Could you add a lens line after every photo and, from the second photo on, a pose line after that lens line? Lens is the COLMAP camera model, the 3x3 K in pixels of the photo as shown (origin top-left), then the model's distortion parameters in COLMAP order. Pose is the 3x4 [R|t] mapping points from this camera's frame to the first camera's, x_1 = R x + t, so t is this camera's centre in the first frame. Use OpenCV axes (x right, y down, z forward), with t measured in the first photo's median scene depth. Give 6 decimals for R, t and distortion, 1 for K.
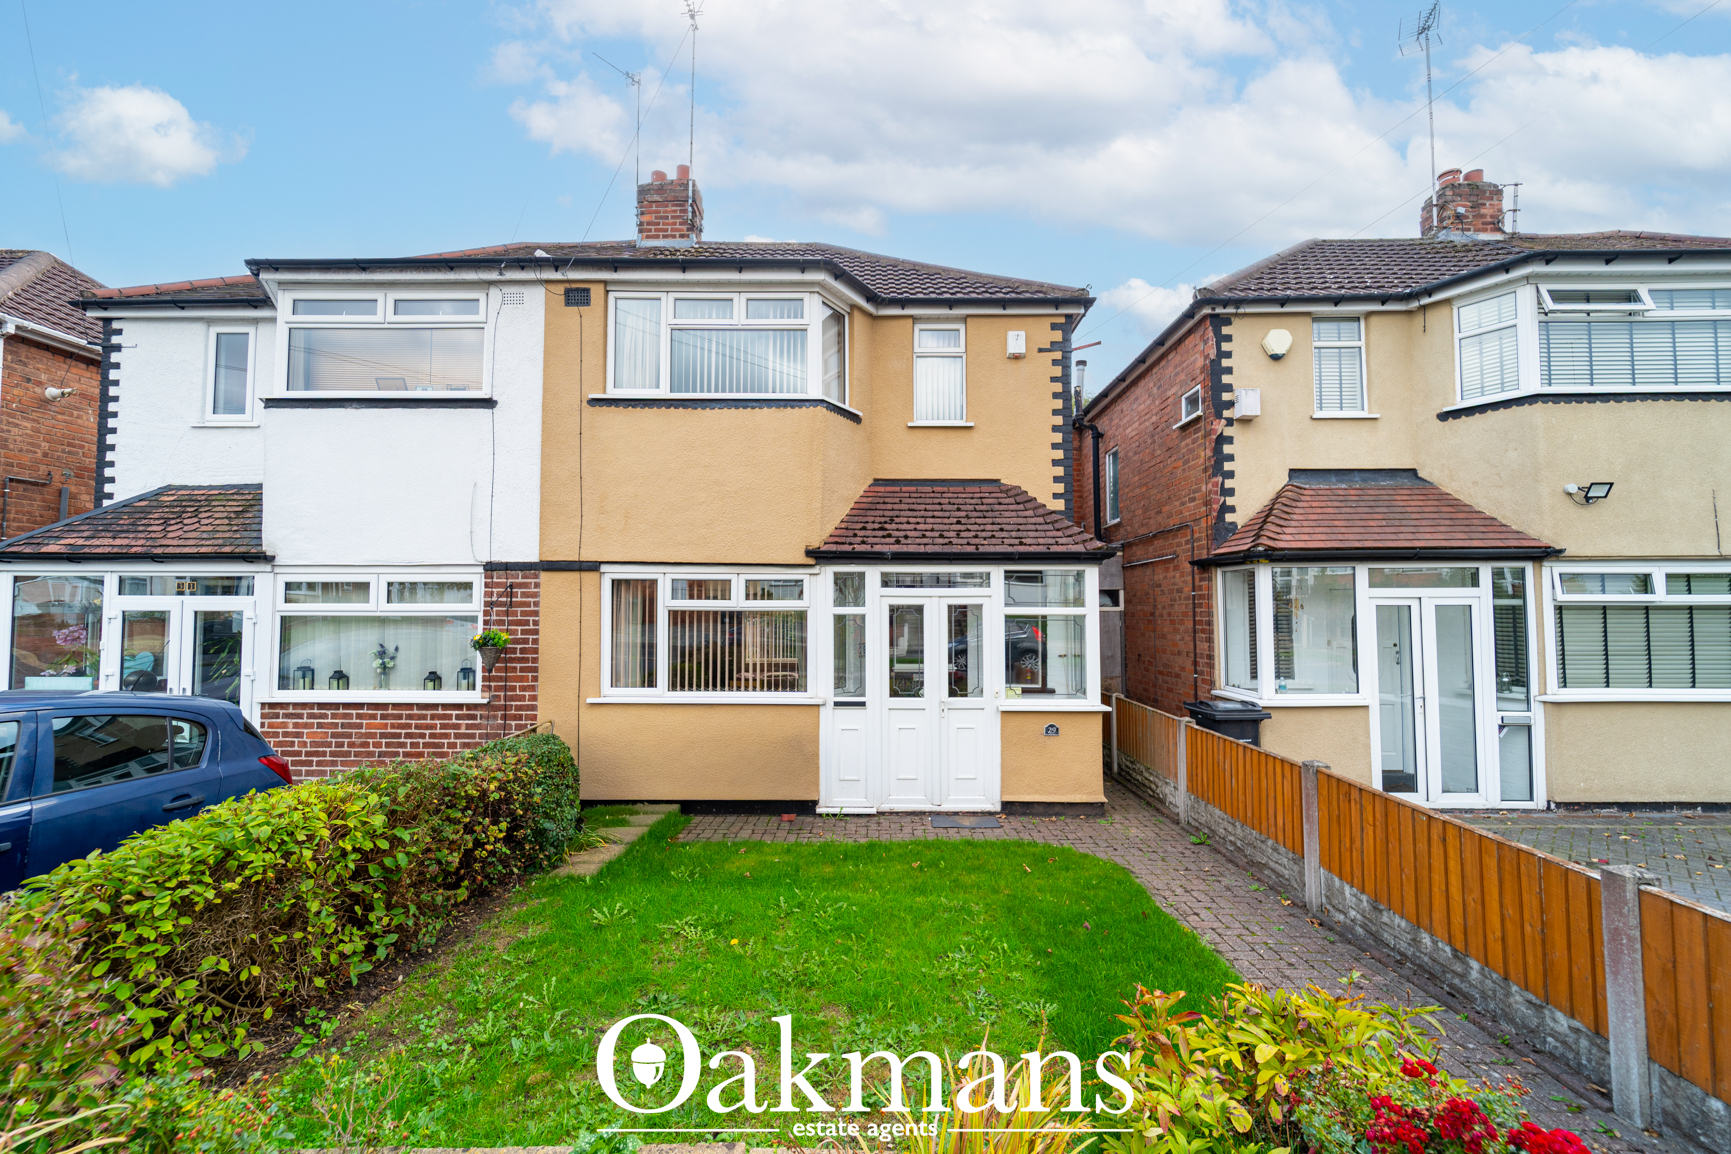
lens RADIAL K [[696.3, 0, 901.3], [0, 696.3, 576.7], [0, 0, 1]] dist [-0.001500, -0.000833]
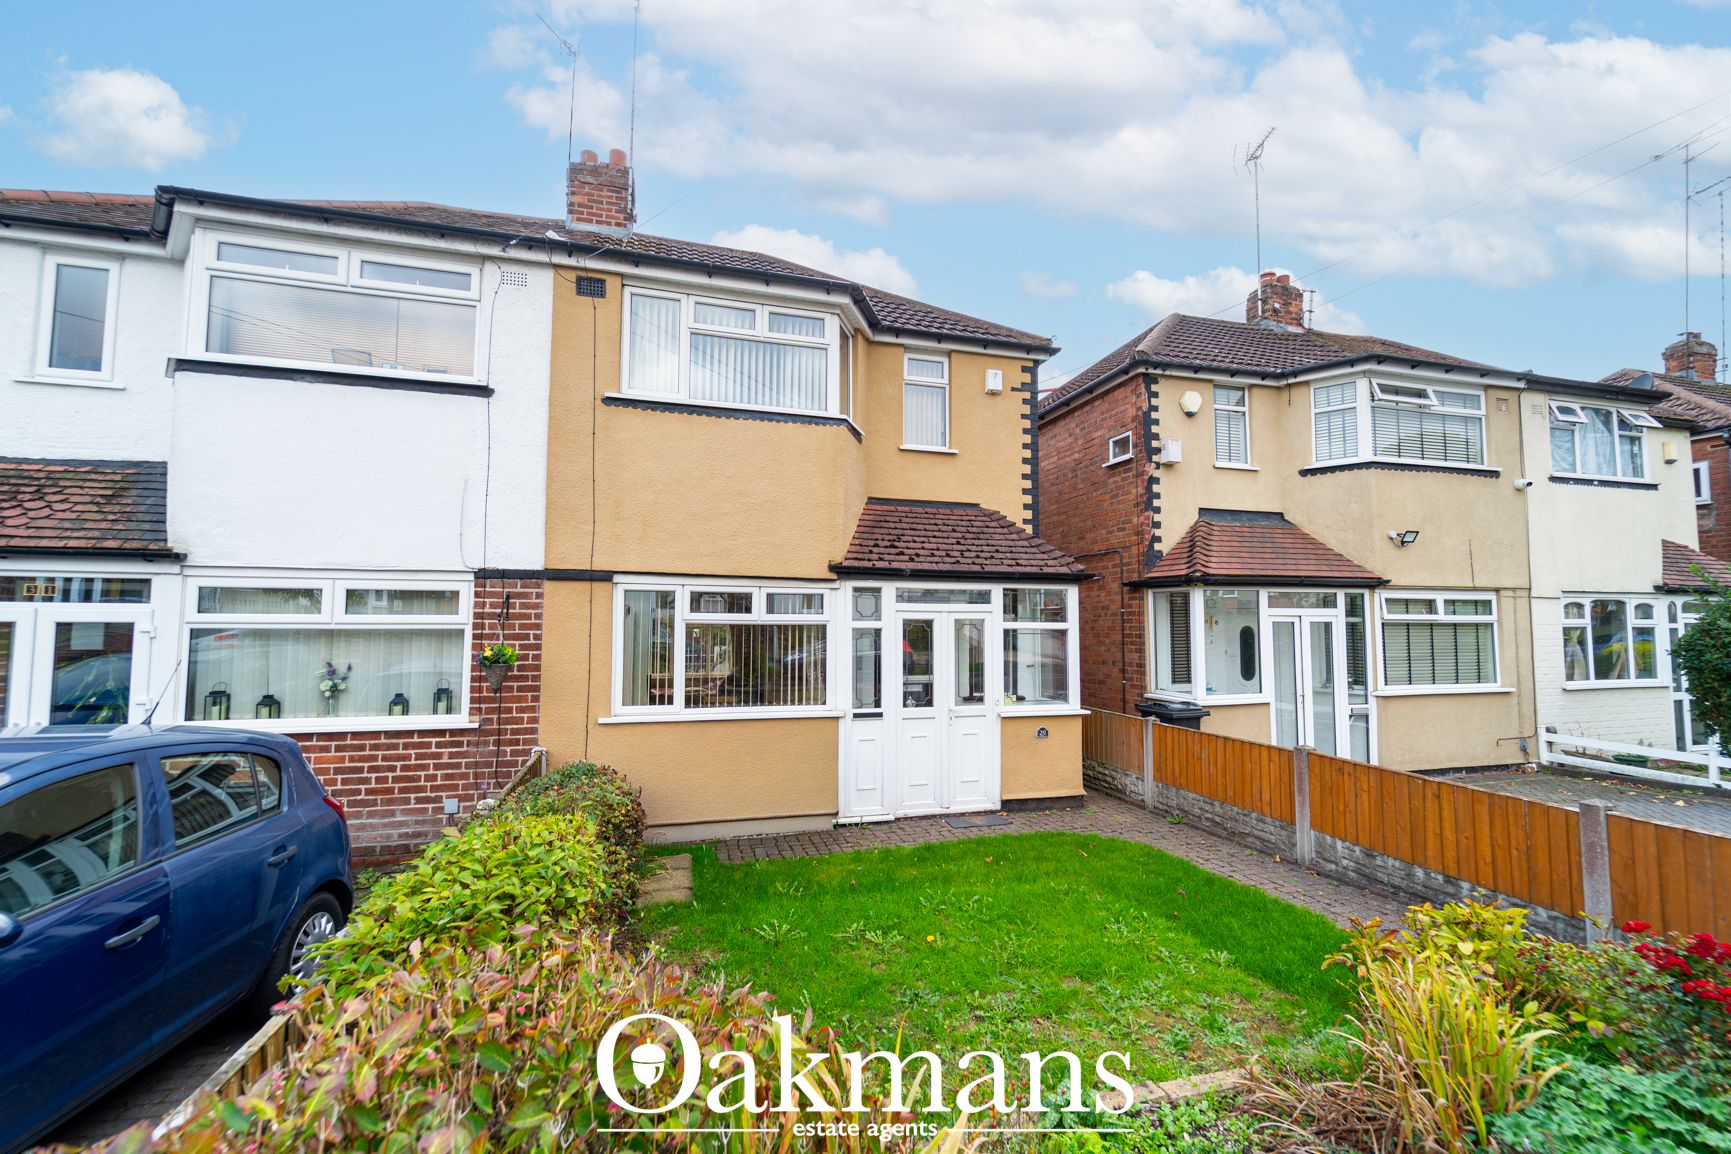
lens RADIAL K [[696.3, 0, 901.3], [0, 696.3, 576.7], [0, 0, 1]] dist [-0.001500, -0.000833]
pose [[0.958701, 0.023030, 0.283482, -0.321826], [-0.018031, 0.999633, -0.020232, -0.002456], [-0.283843, 0.014285, 0.958764, -0.006466]]
